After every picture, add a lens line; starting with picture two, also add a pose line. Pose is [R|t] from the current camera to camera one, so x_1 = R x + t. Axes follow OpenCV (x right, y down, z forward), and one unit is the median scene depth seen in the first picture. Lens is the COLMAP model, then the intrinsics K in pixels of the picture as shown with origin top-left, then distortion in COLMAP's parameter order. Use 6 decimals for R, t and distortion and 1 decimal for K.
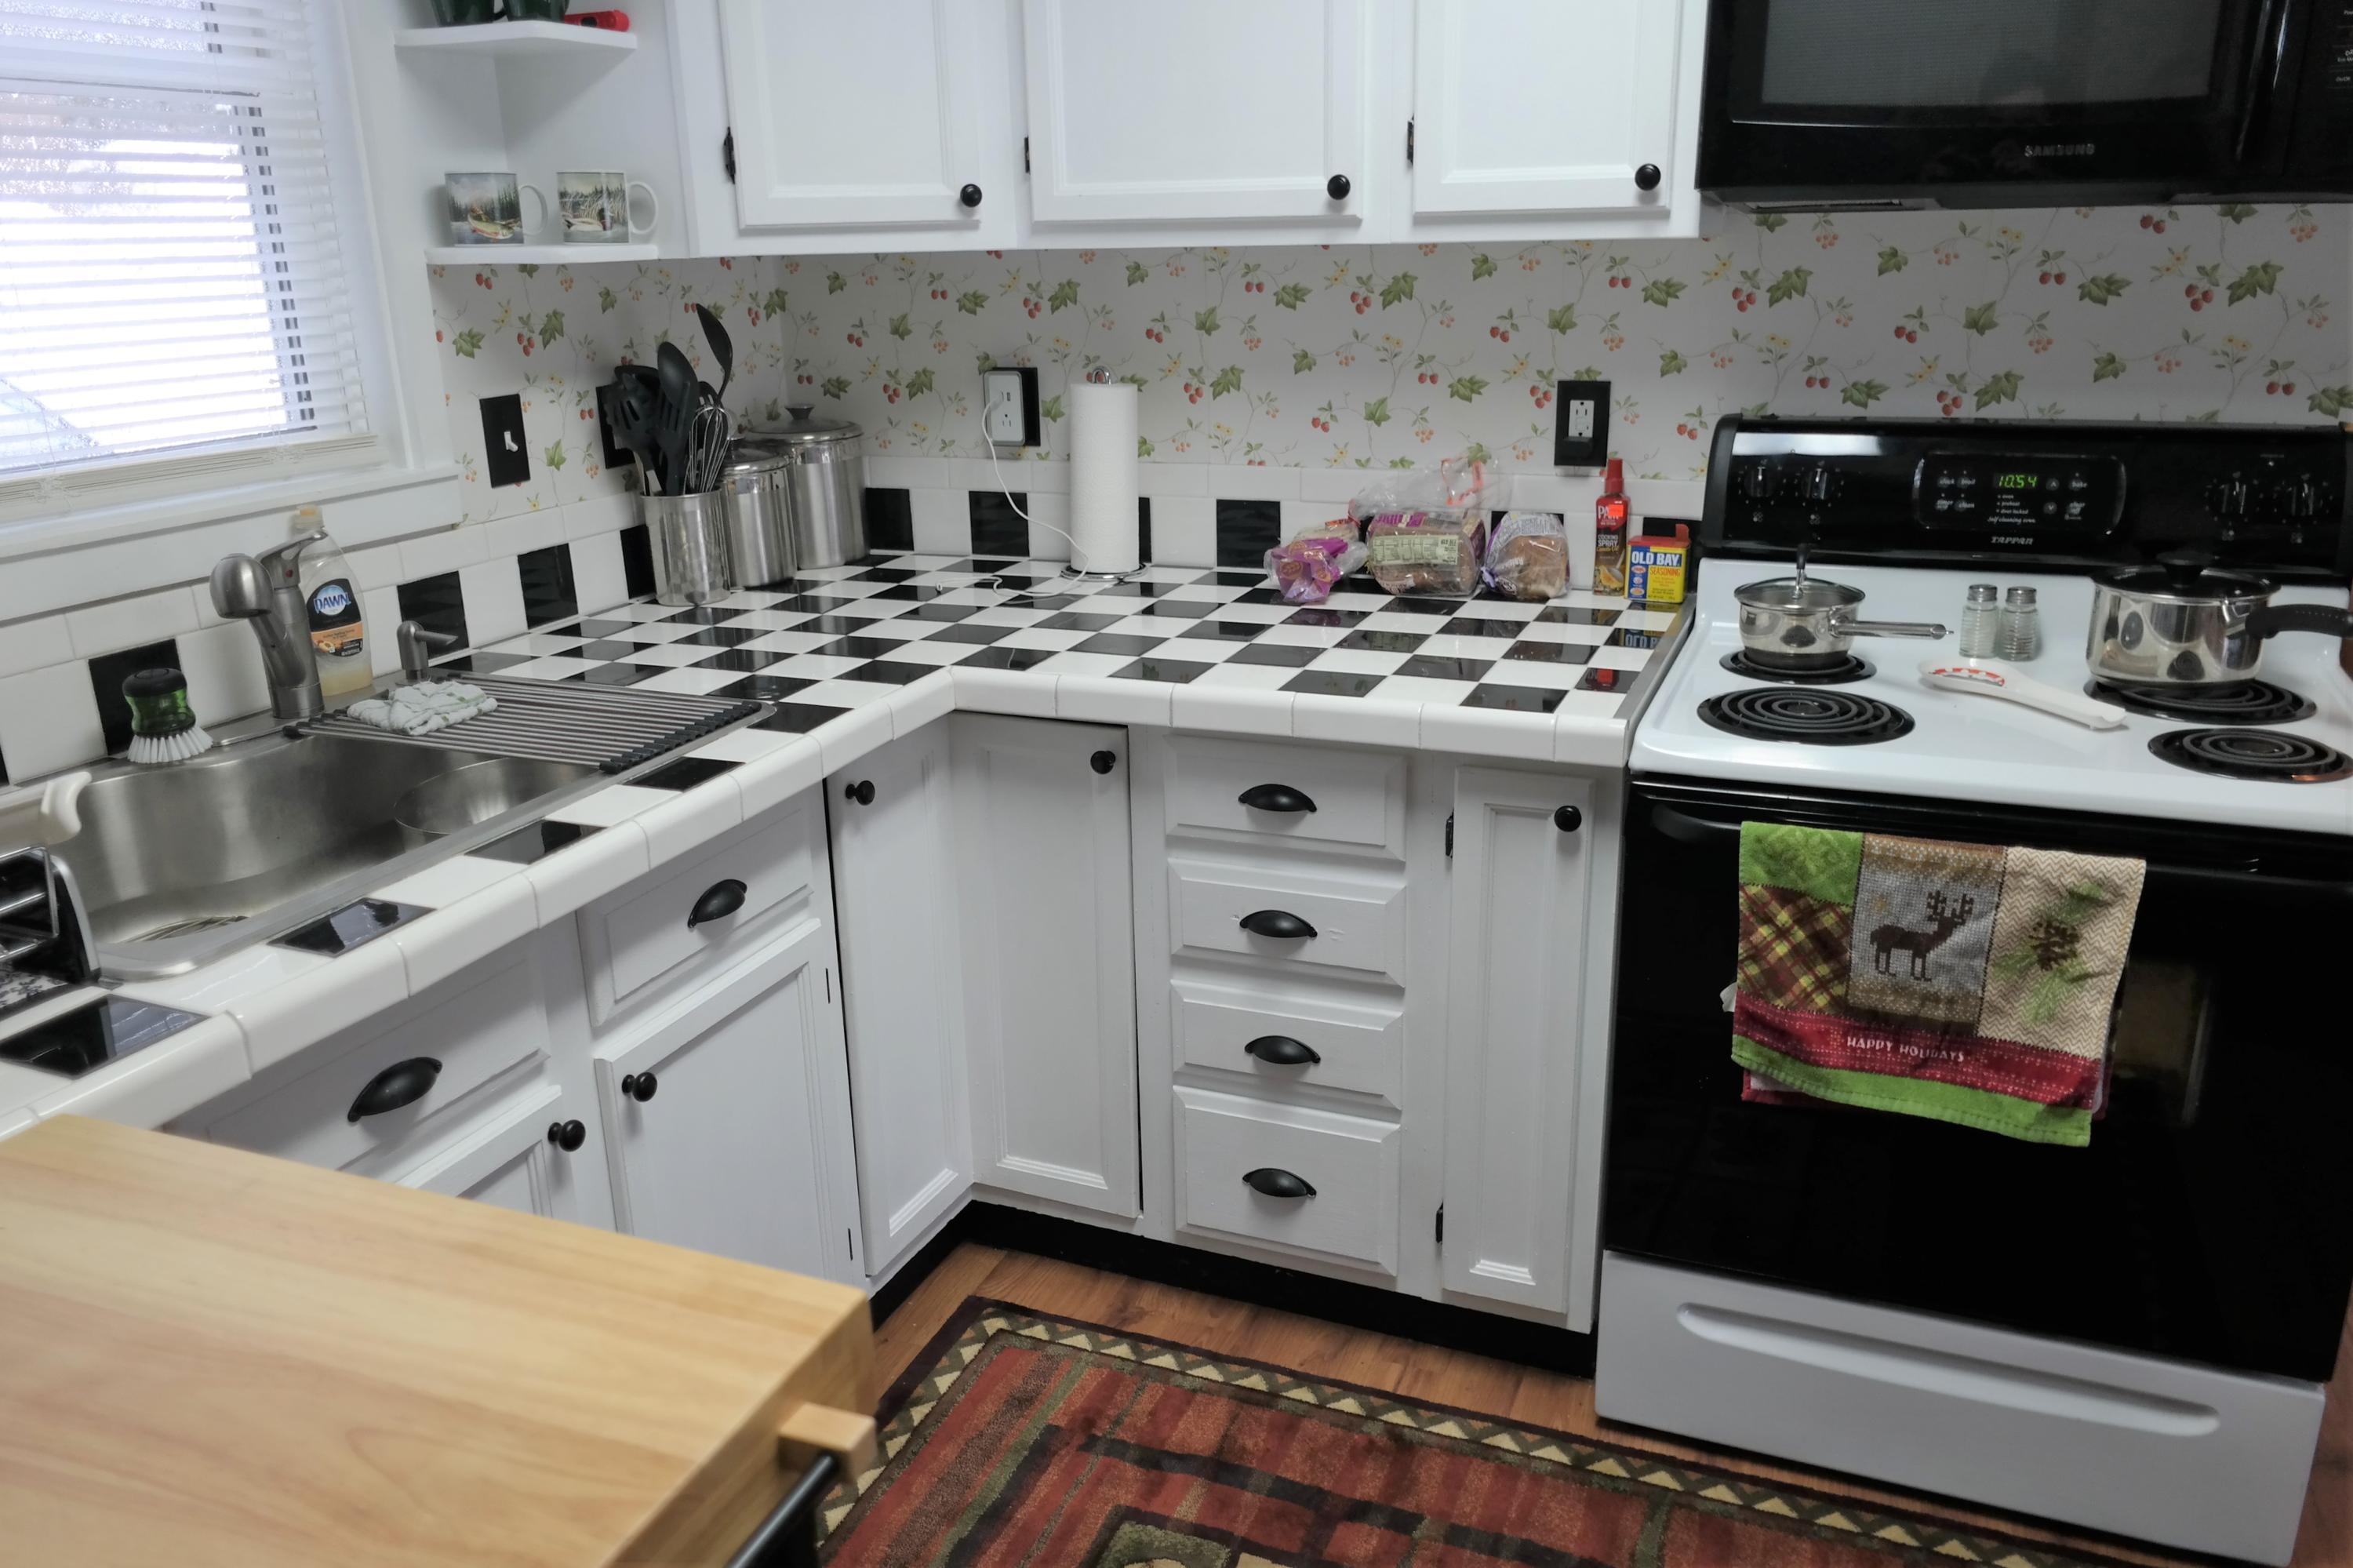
lens RADIAL K [[1740.0, 0, 1169.3], [0, 1740.0, 782.0], [0, 0, 1]] dist [0.002143, -0.000770]
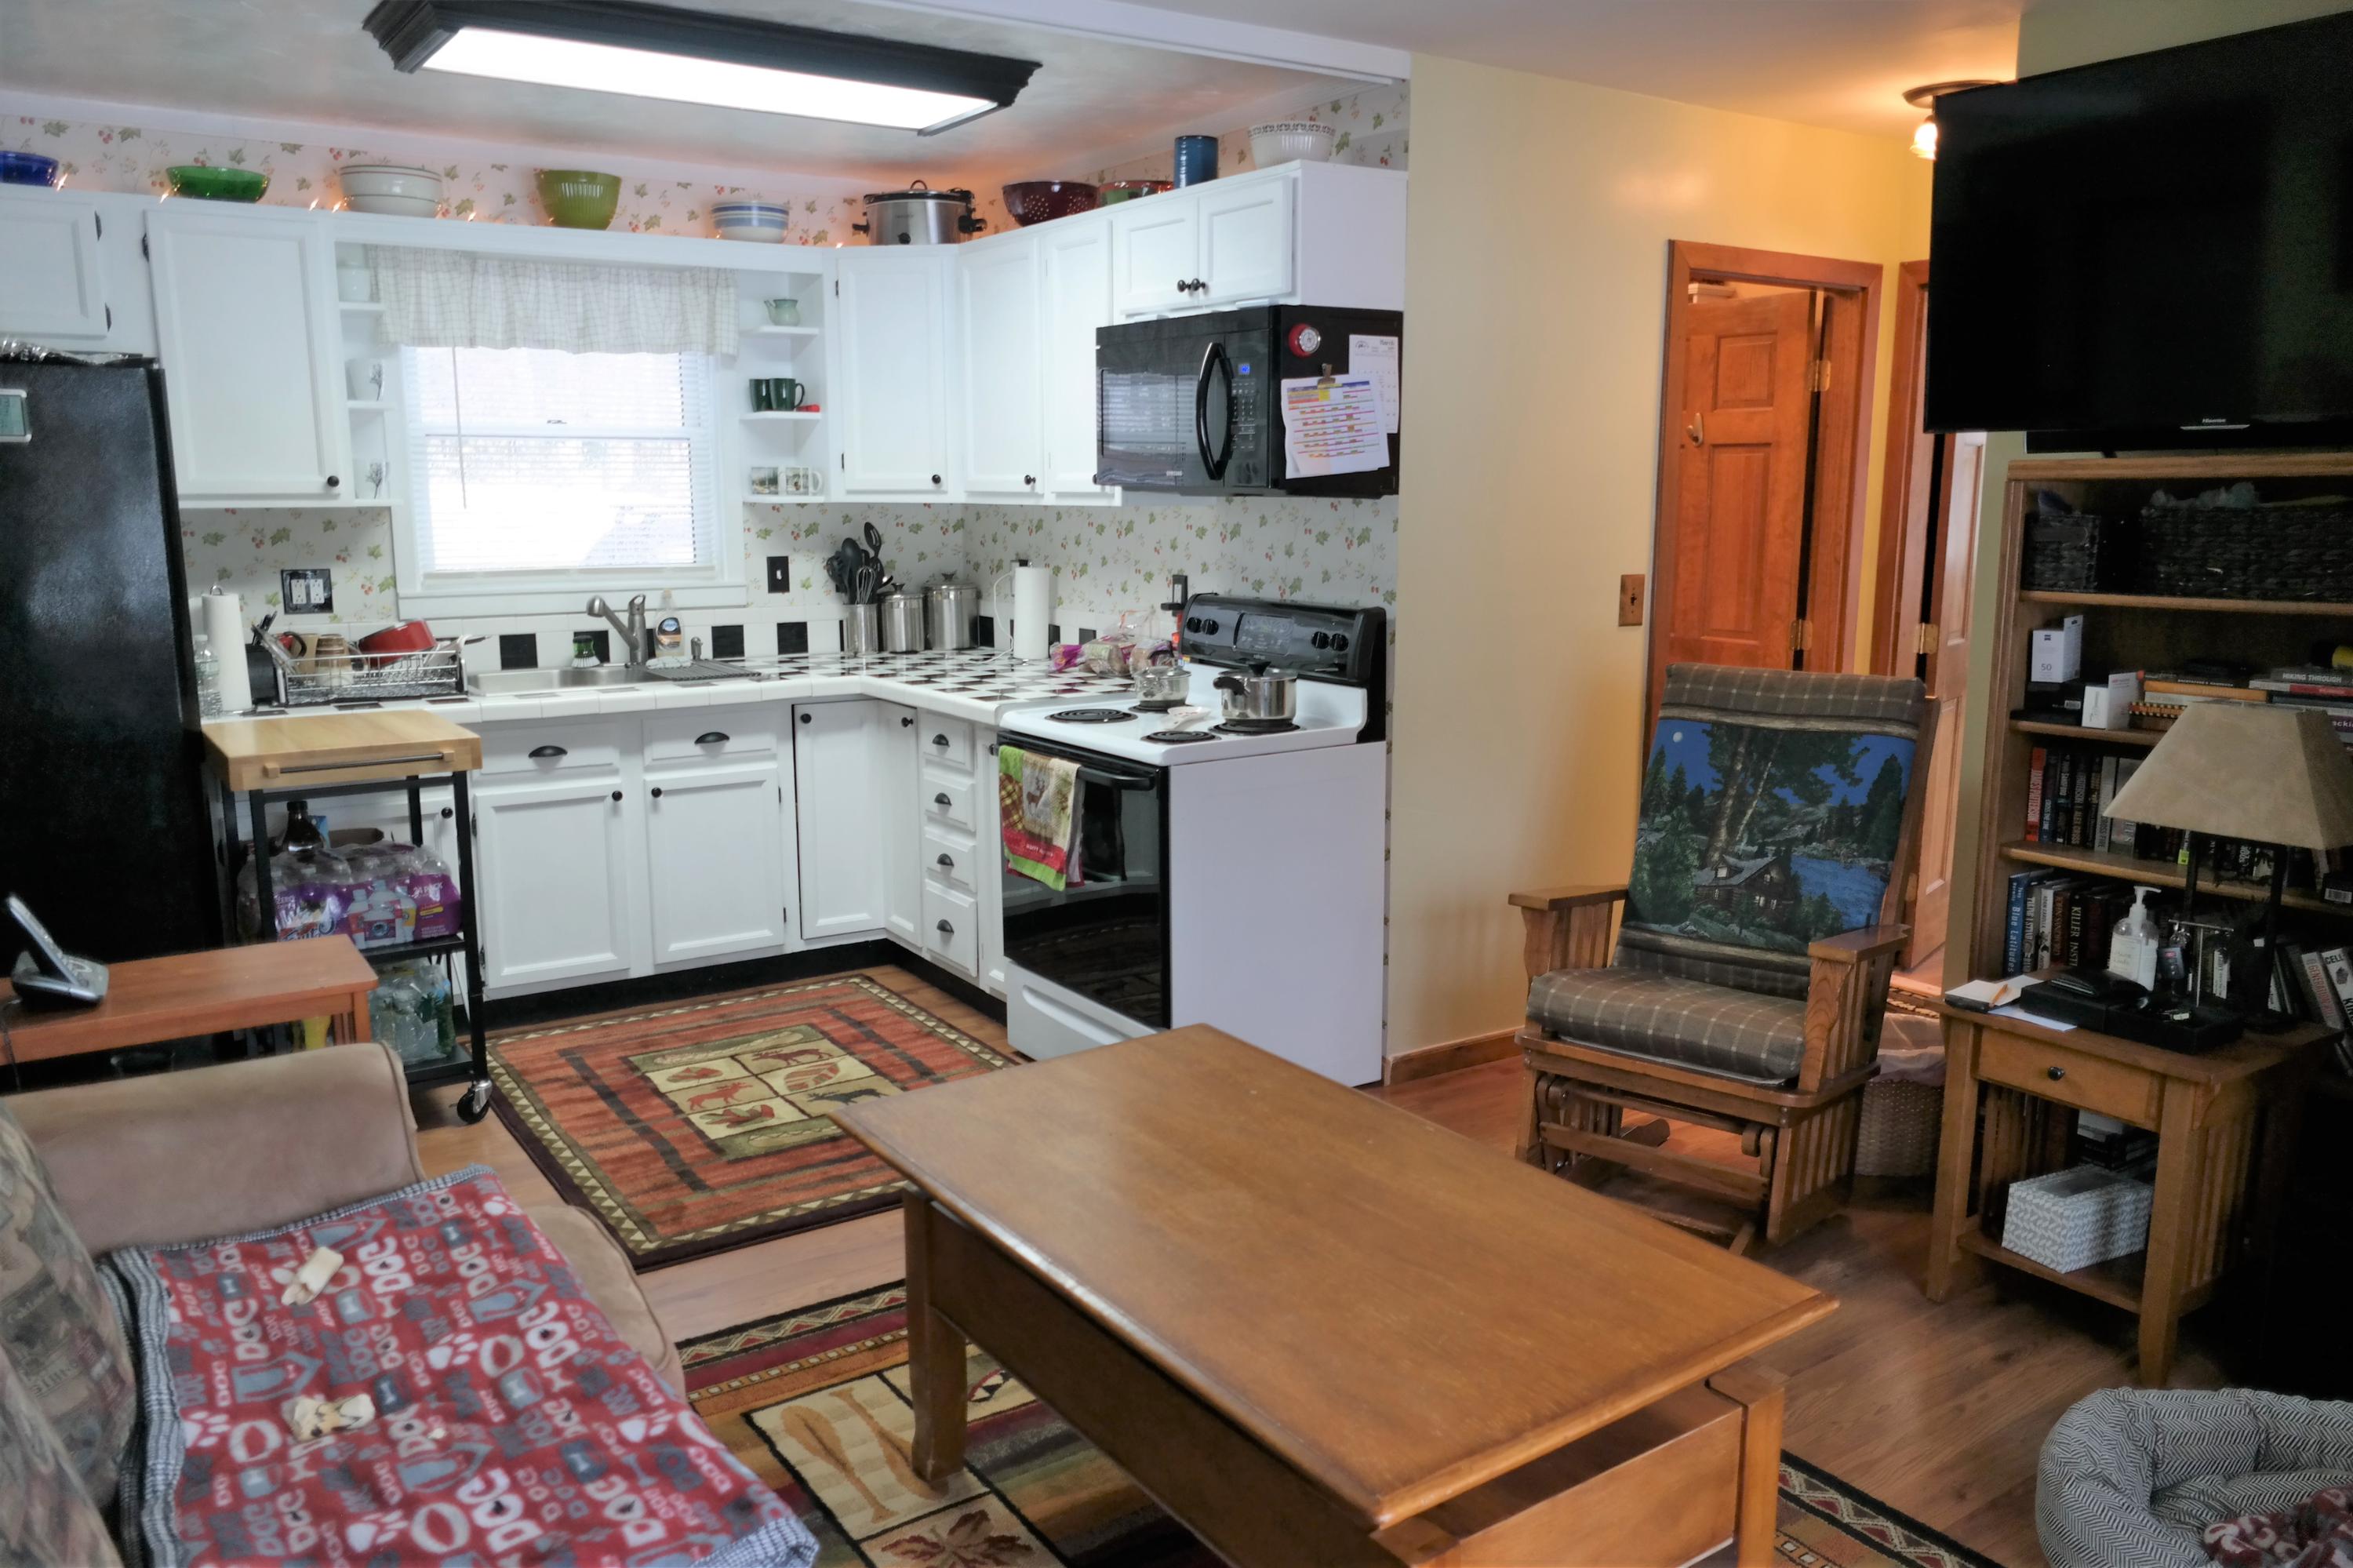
lens RADIAL K [[1740.0, 0, 1188.7], [0, 1740.0, 794.0], [0, 0, 1]] dist [0.002143, -0.000770]
pose [[0.830815, 0.119759, -0.543511, 1.524261], [-0.186593, 0.979991, -0.069294, 0.169751], [0.524337, 0.158985, 0.836537, -0.695230]]
